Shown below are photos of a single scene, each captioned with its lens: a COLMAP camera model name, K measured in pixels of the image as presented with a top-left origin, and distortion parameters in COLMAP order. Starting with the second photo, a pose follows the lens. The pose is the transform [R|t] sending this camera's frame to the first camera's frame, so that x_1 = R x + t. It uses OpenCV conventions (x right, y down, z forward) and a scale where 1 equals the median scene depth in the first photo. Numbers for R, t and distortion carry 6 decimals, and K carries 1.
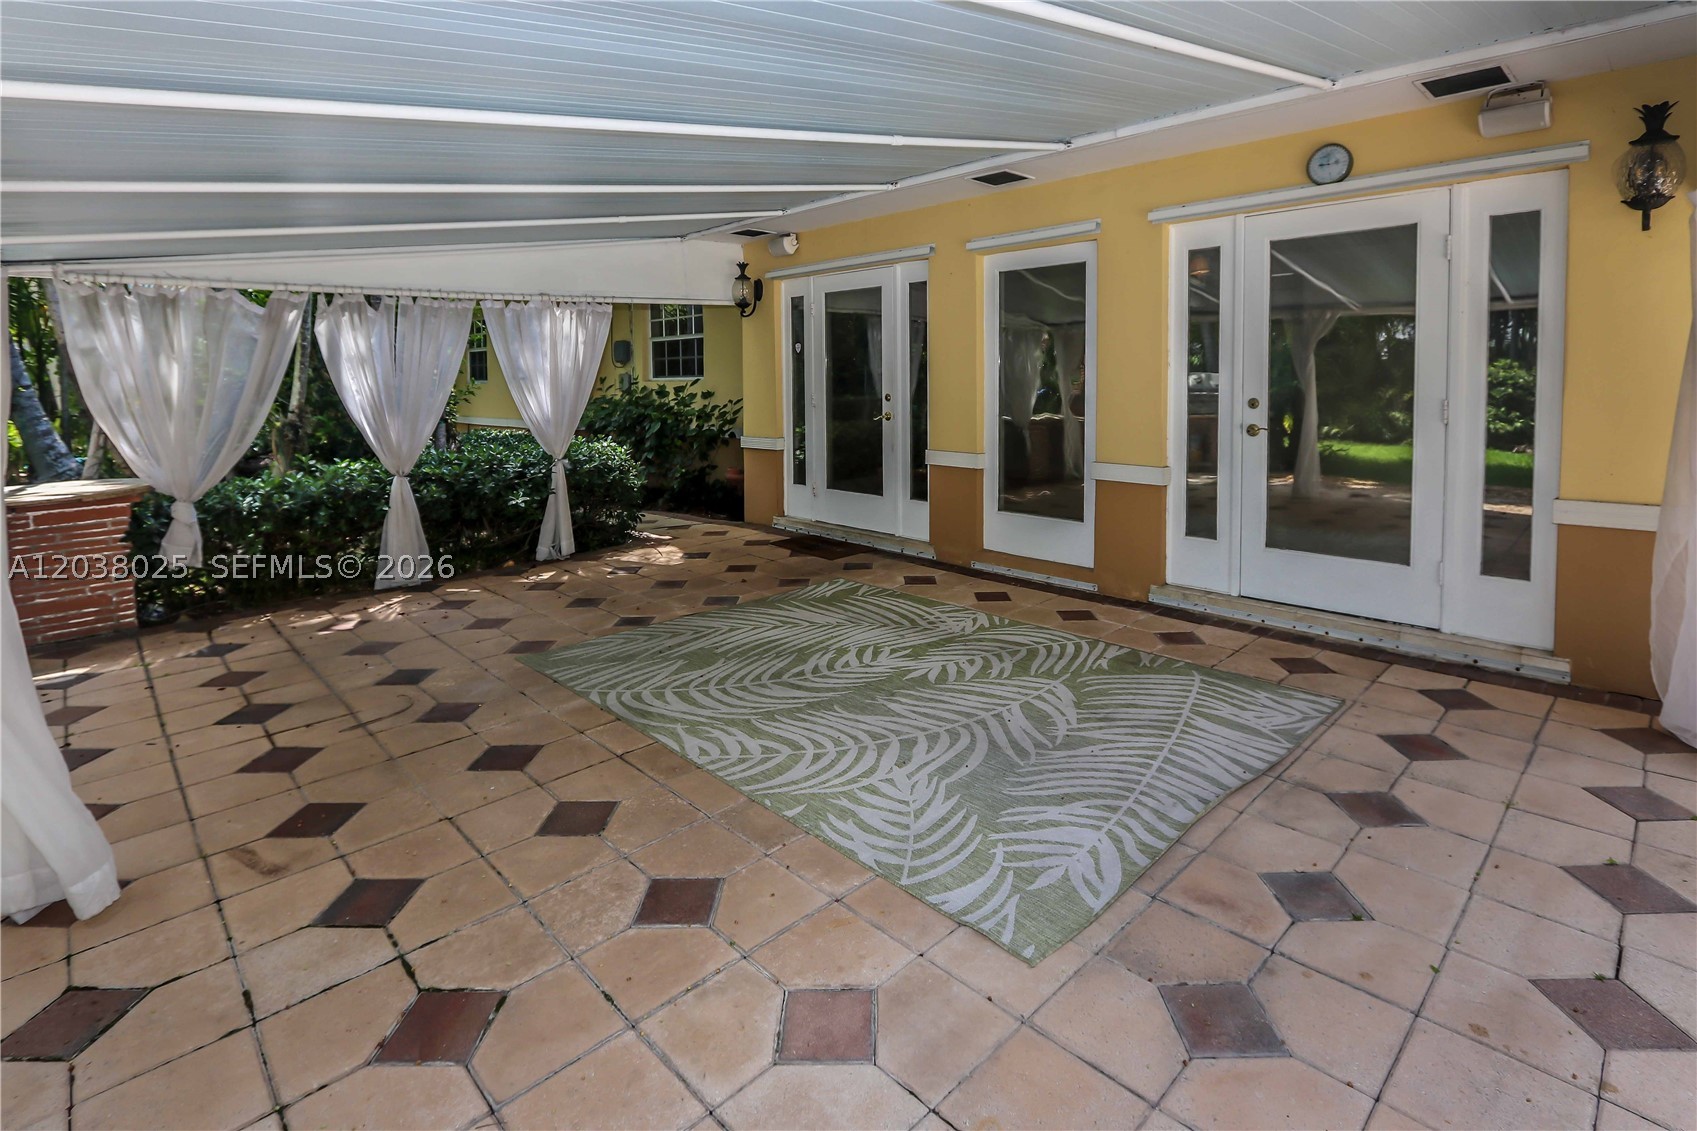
lens RADIAL K [[840.7, 0, 838.8], [0, 840.7, 427.7], [0, 0, 1]] dist [-0.011806, -0.000341]
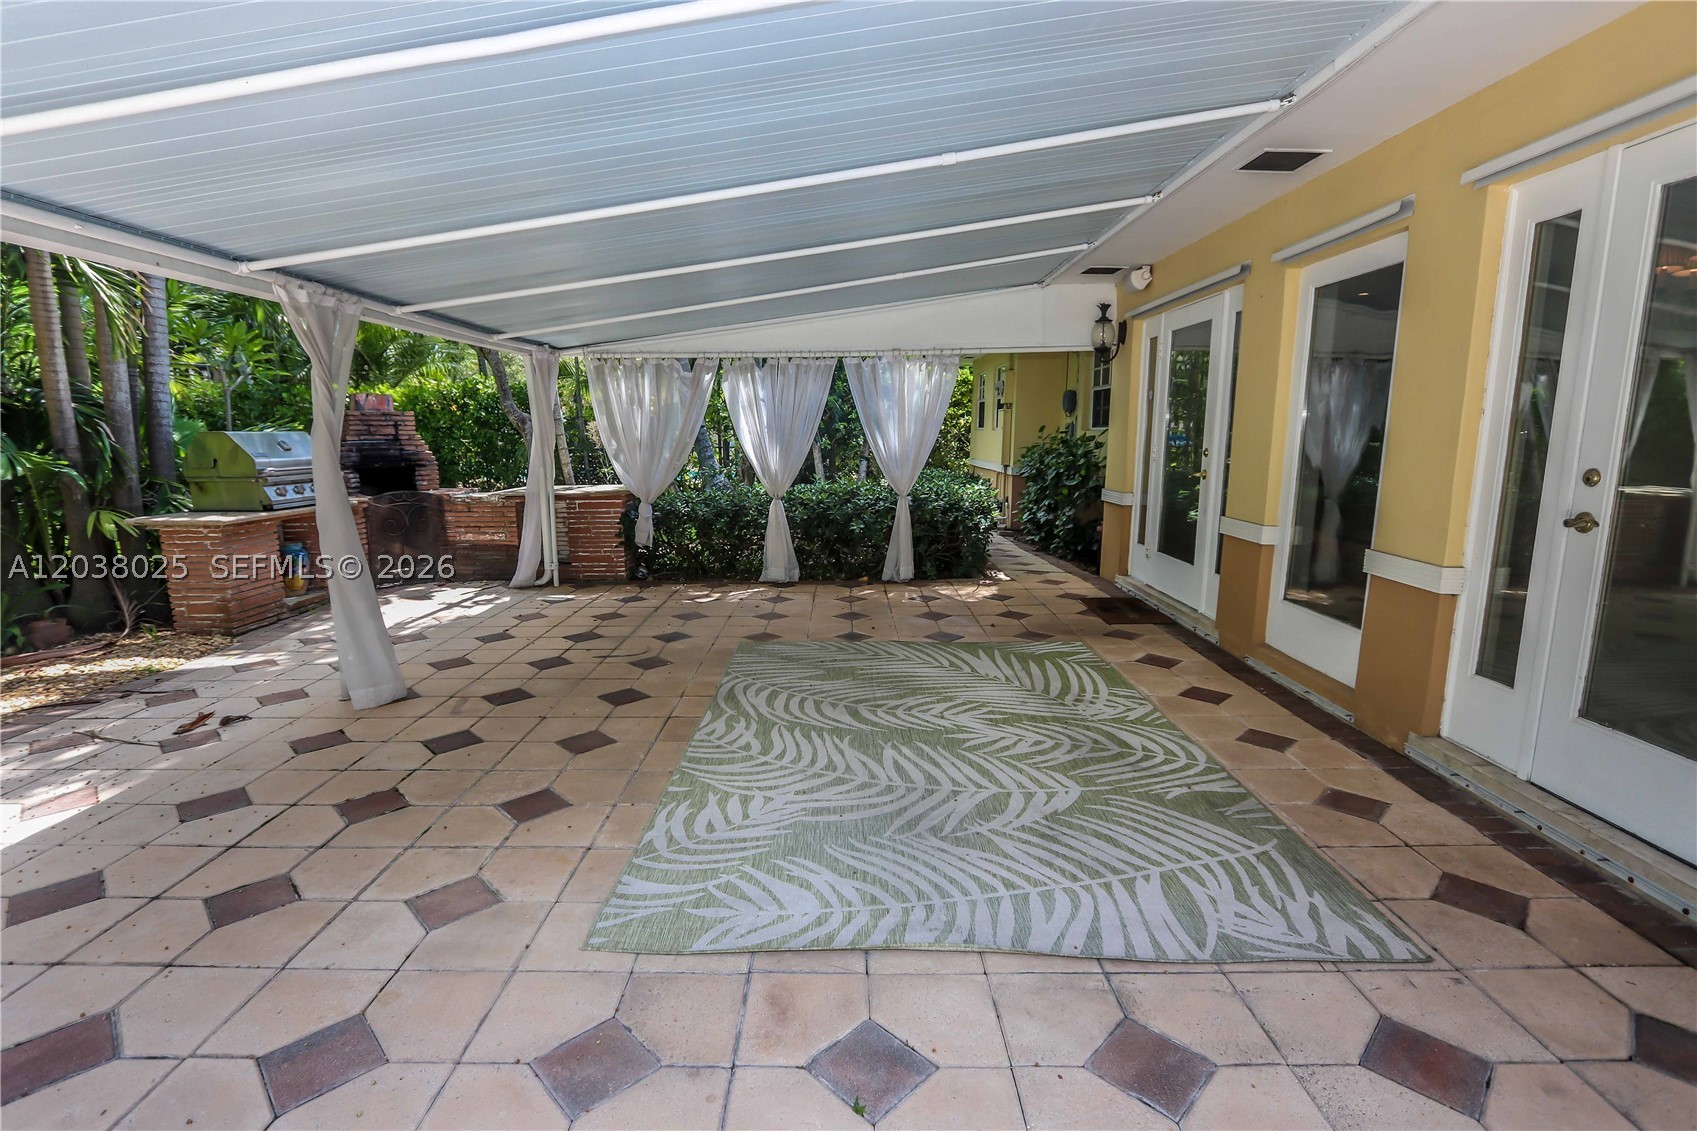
lens RADIAL K [[788.7, 0, 848.5], [0, 788.7, 565.5], [0, 0, 1]] dist [-0.018272, 0.000391]
pose [[0.713479, 0.133757, -0.687791, 0.475341], [-0.056019, 0.989357, 0.134293, -0.011002], [0.698433, -0.057286, 0.713379, 0.220428]]
